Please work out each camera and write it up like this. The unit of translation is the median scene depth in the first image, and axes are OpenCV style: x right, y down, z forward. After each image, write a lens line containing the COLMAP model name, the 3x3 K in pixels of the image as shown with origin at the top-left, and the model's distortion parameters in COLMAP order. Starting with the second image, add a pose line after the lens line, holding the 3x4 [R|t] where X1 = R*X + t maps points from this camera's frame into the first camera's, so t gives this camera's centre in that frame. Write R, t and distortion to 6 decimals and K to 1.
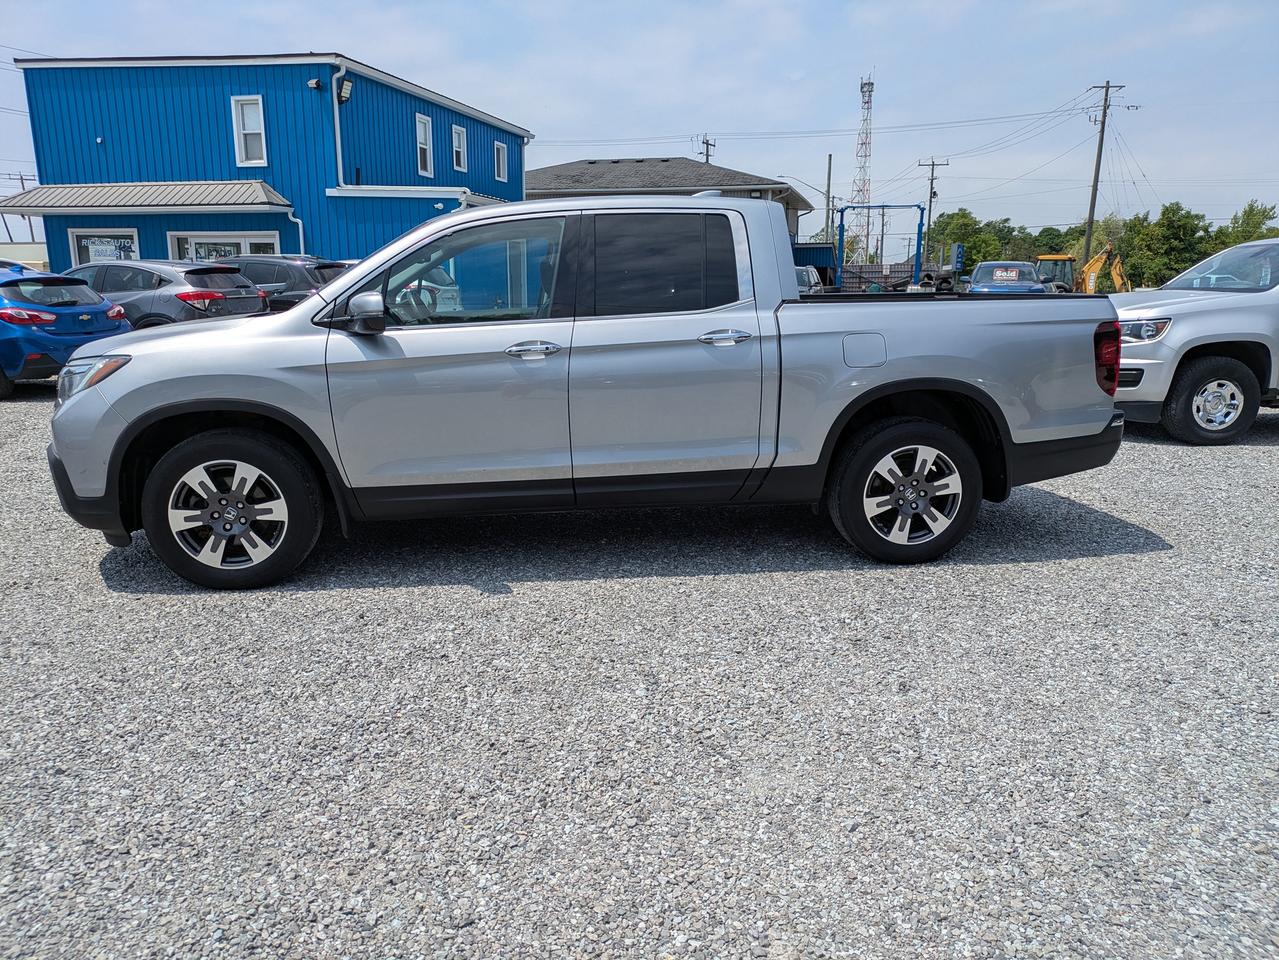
lens RADIAL K [[947.9, 0, 640.7], [0, 947.9, 476.1], [0, 0, 1]] dist [0.028177, -0.012242]
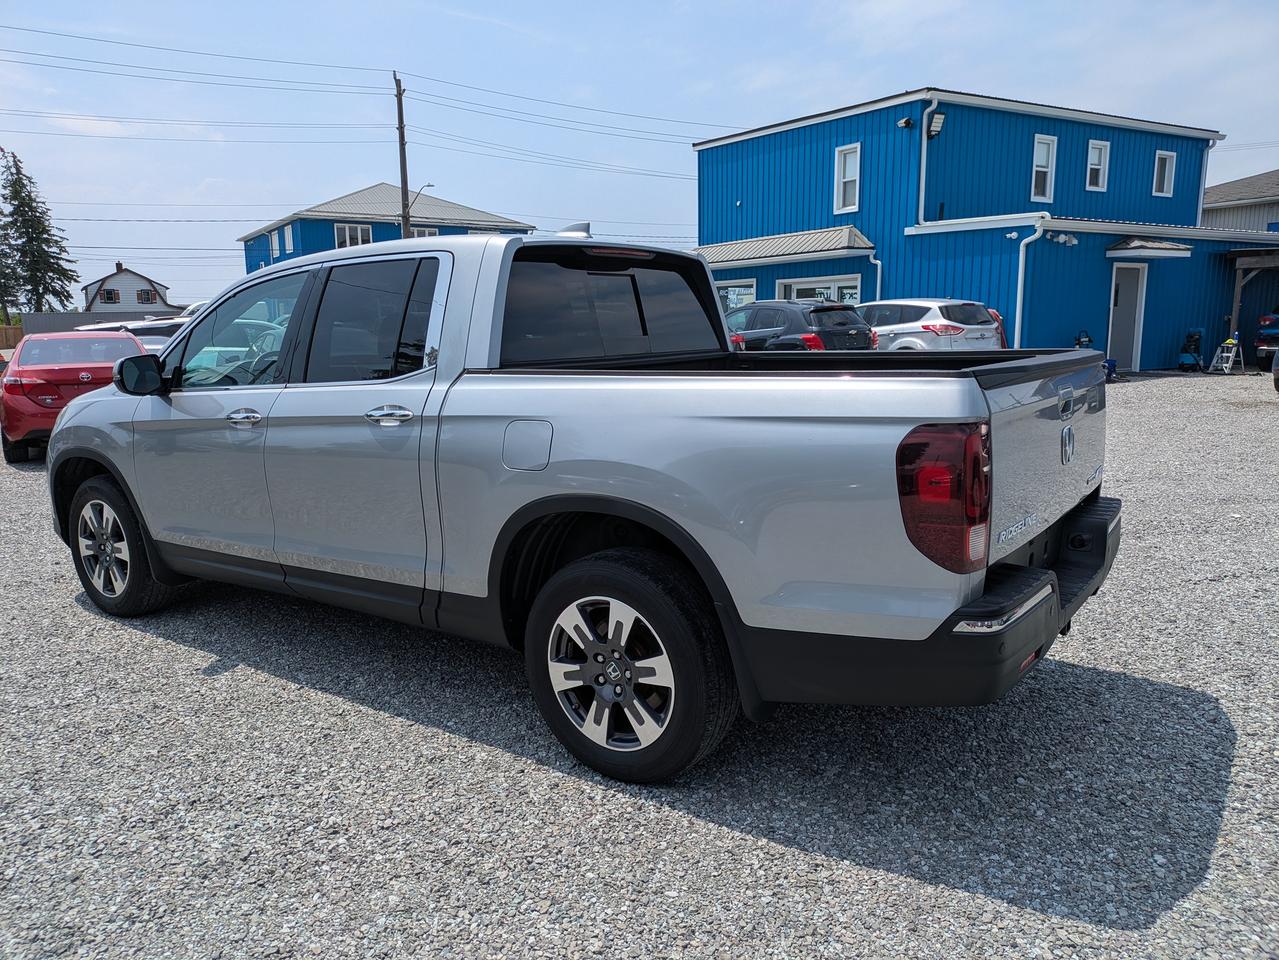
lens RADIAL K [[947.9, 0, 638.3], [0, 947.9, 477.1], [0, 0, 1]] dist [0.028177, -0.012242]
pose [[0.723813, 0.094639, -0.683476, 0.164285], [-0.118481, 0.992884, 0.012008, -0.027459], [0.679748, 0.072287, 0.729875, 0.121650]]
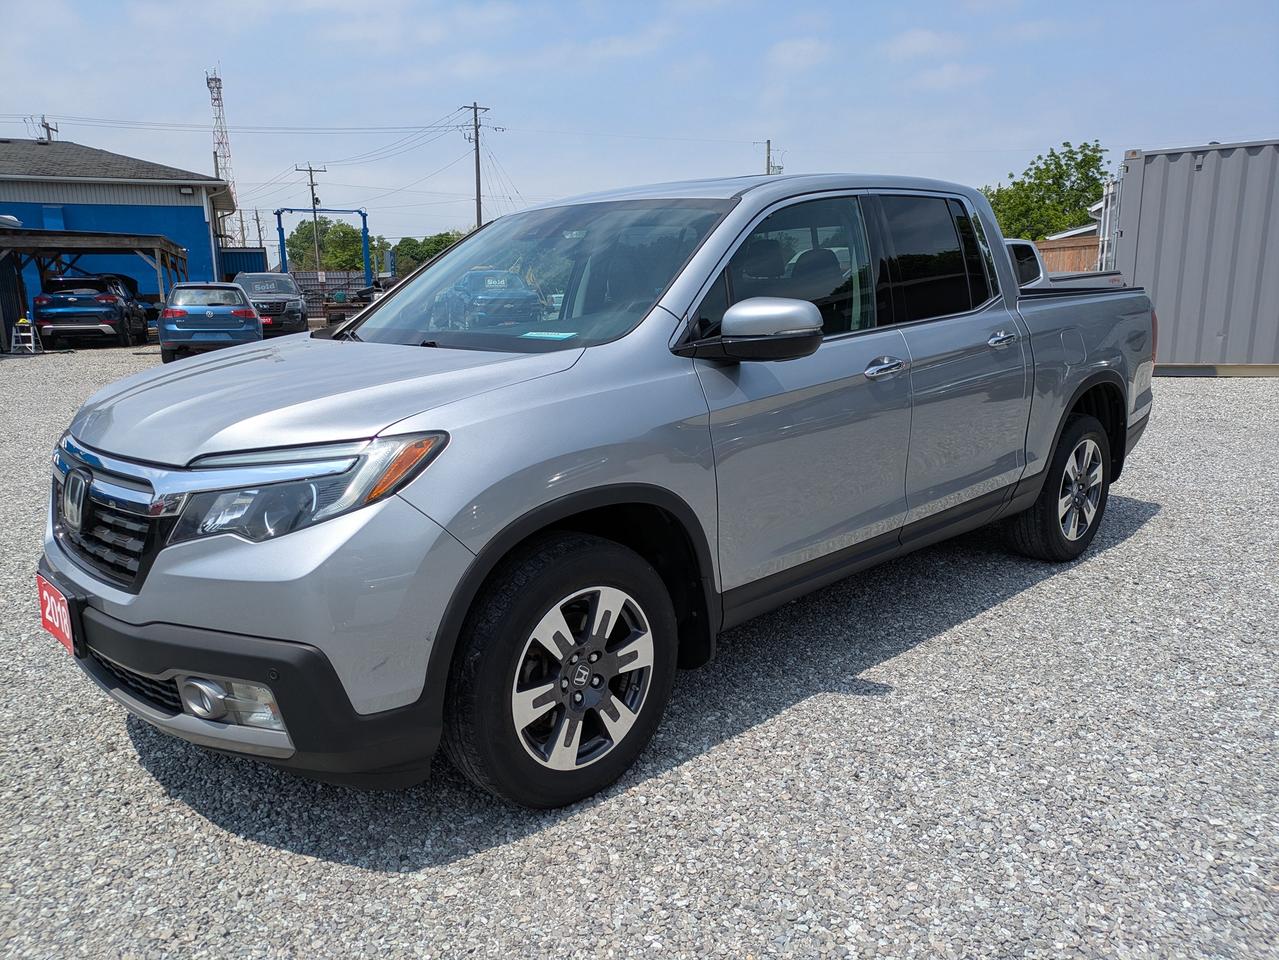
lens RADIAL K [[947.9, 0, 640.2], [0, 947.9, 486.4], [0, 0, 1]] dist [0.028177, -0.012242]
pose [[0.810905, -0.135155, 0.569356, -0.148868], [0.133802, 0.990011, 0.044443, -0.020506], [-0.569676, 0.040142, 0.820889, 0.099568]]
